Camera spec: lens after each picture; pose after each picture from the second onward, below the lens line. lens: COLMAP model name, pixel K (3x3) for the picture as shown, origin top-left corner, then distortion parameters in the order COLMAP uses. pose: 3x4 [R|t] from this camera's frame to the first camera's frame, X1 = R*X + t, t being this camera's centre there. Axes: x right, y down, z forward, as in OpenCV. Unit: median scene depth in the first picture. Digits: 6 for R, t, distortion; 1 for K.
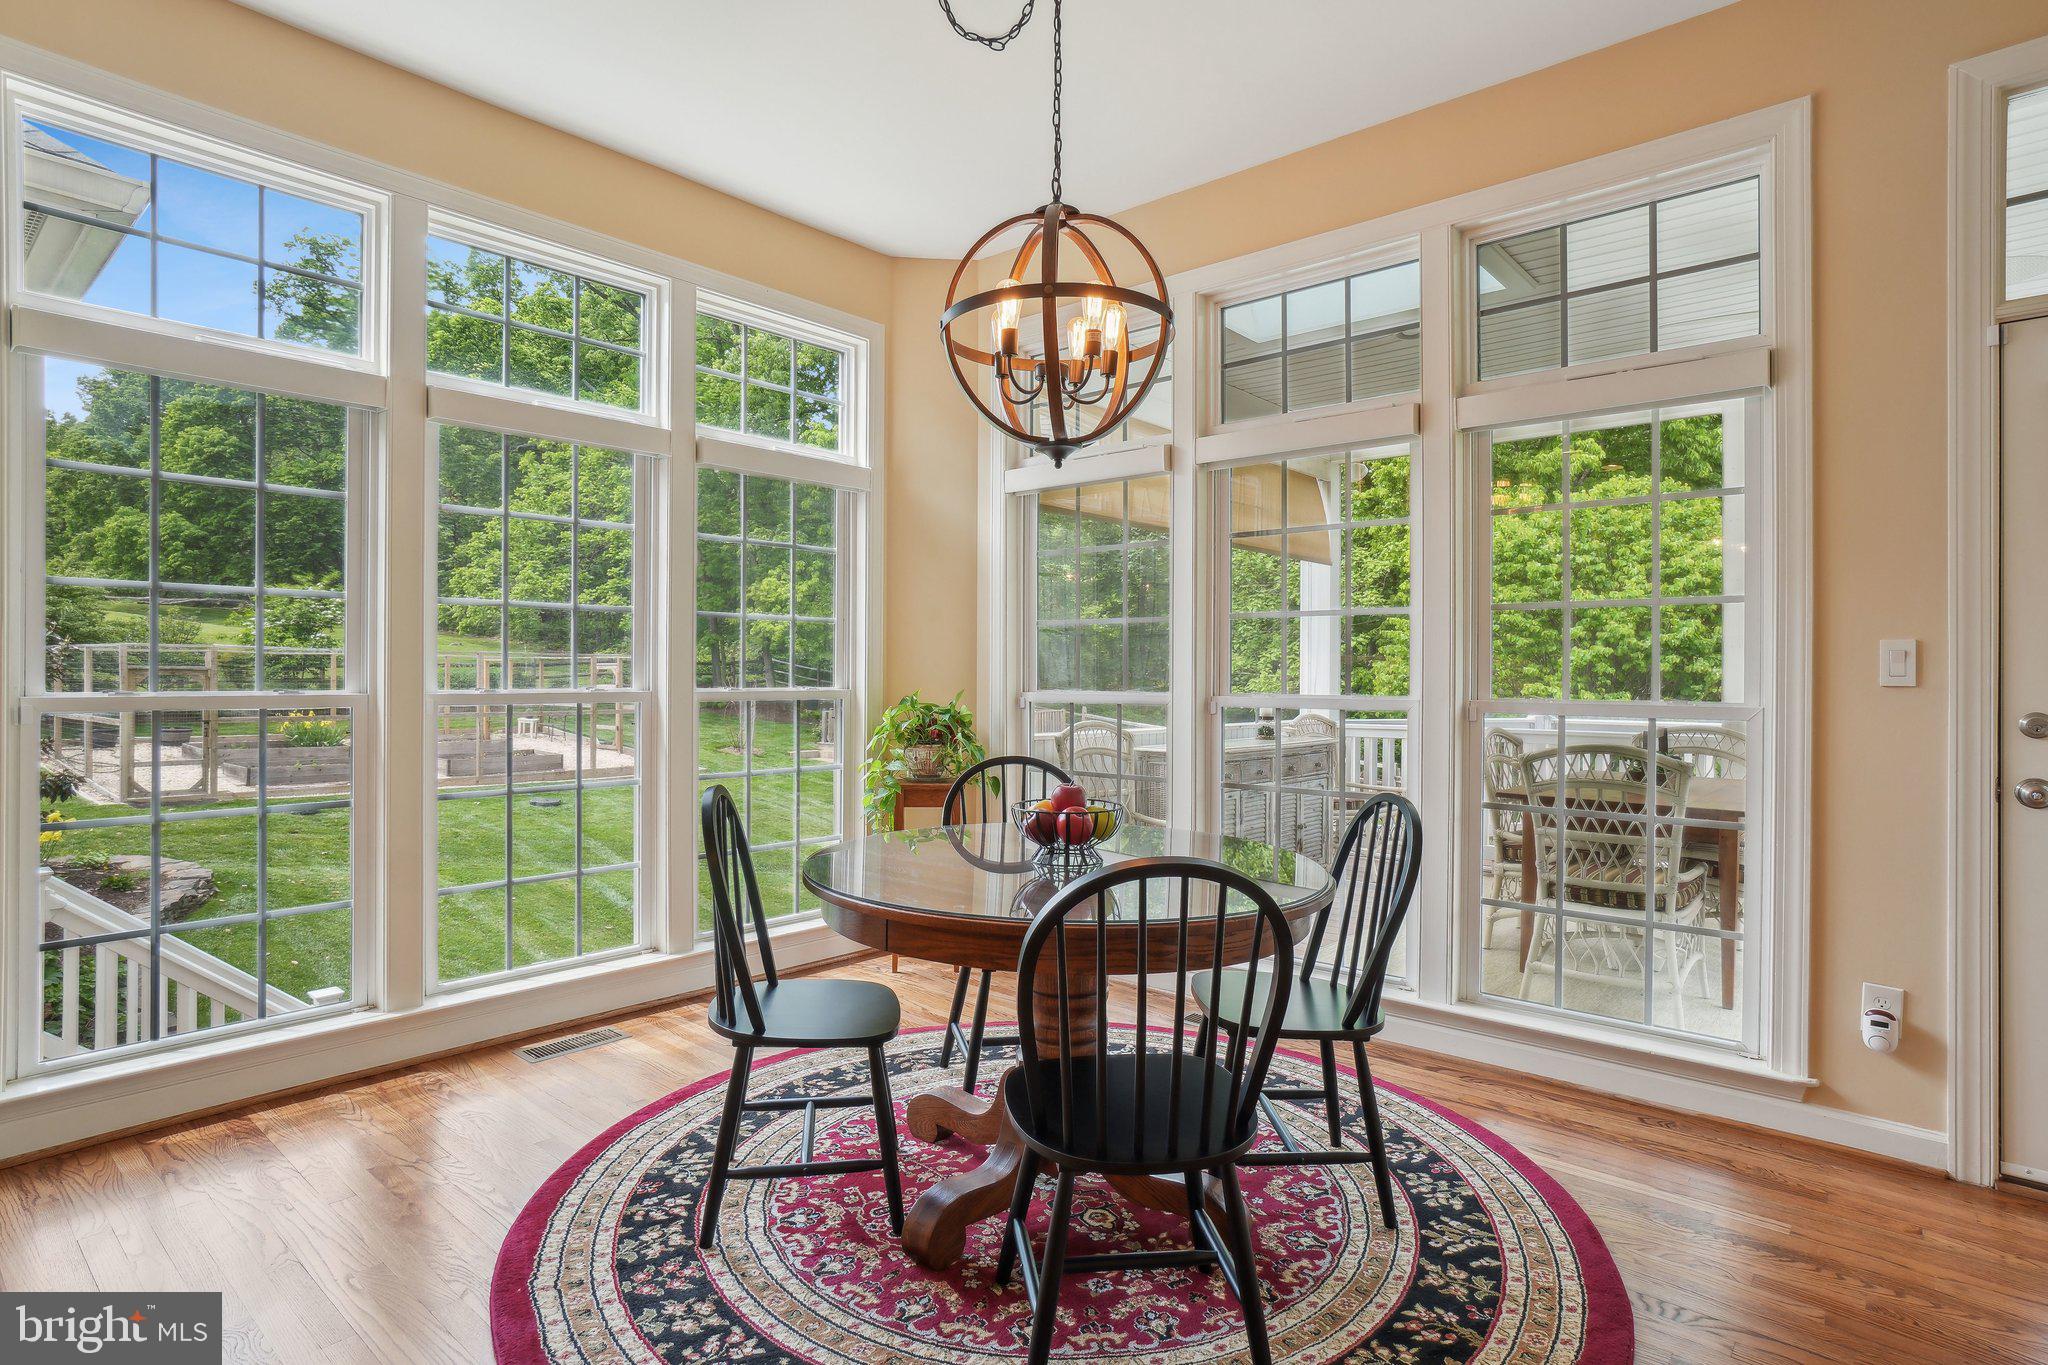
lens RADIAL K [[1077.1, 0, 1027.6], [0, 1077.1, 660.1], [0, 0, 1]] dist [0.002174, 0.001213]
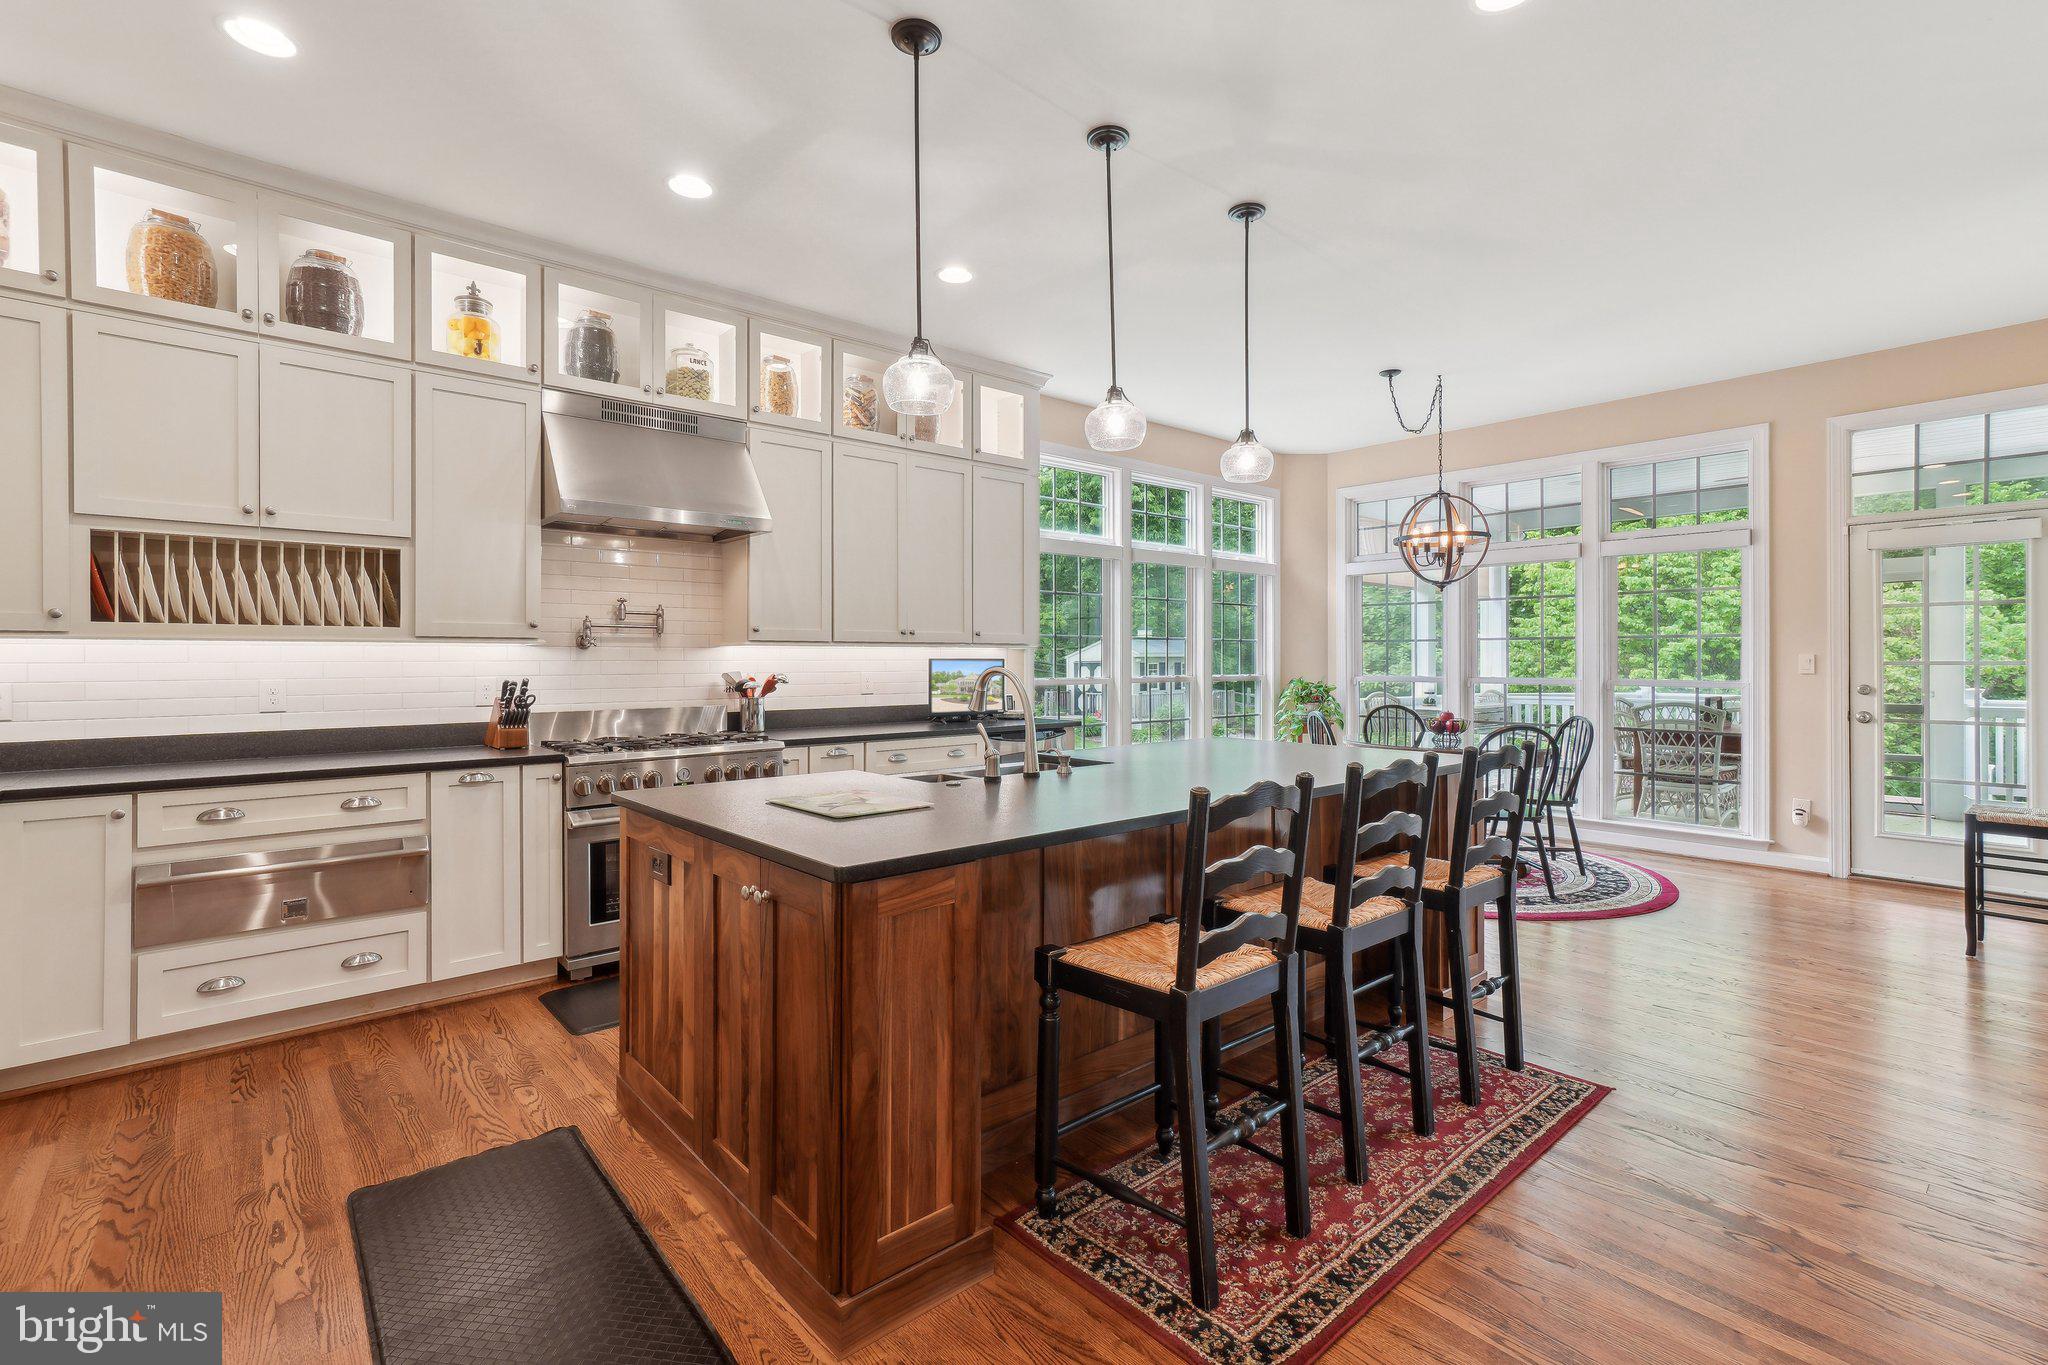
lens RADIAL K [[930.9, 0, 1055.6], [0, 930.9, 649.7], [0, 0, 1]] dist [0.048616, 0.000296]
pose [[0.993614, -0.005621, -0.112691, -0.404170], [0.005764, 0.999983, 0.000946, -0.026175], [0.112684, -0.001589, 0.993630, -0.862852]]
